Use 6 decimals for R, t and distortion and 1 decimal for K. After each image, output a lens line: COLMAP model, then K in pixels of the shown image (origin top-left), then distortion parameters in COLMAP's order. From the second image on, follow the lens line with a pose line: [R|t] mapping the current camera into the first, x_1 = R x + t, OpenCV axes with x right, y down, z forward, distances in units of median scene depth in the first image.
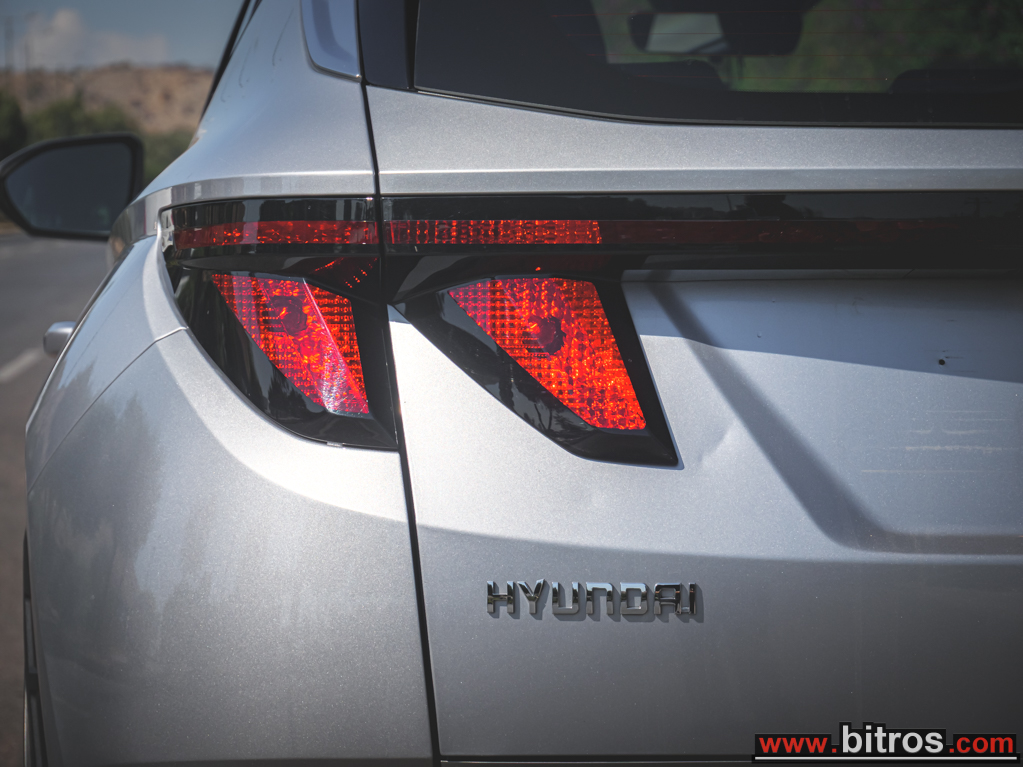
lens RADIAL K [[3489.9, 0, 512.6], [0, 3489.9, 384.1], [0, 0, 1]] dist [0.268977, 0.000000]
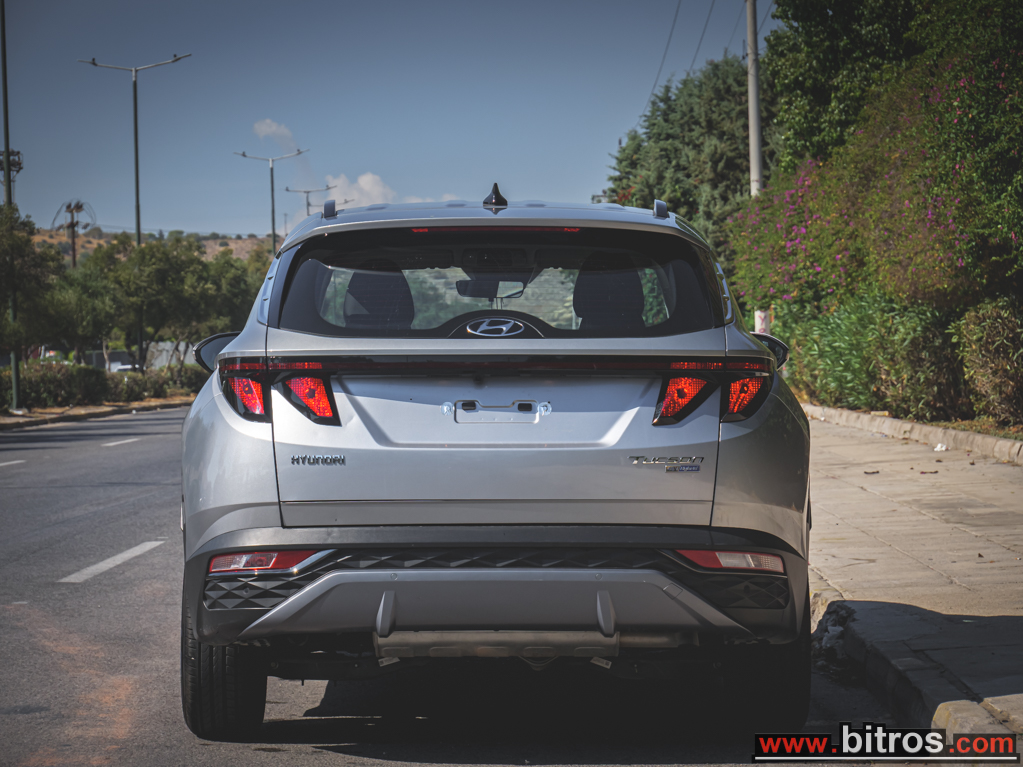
lens RADIAL K [[3489.9, 0, 511.0], [0, 3489.9, 384.2], [0, 0, 1]] dist [0.268977, 0.000000]
pose [[0.997859, -0.000488, -0.065406, 0.475111], [-0.002305, 0.999088, -0.042625, 0.137747], [0.065367, 0.042685, 0.996948, -2.771976]]
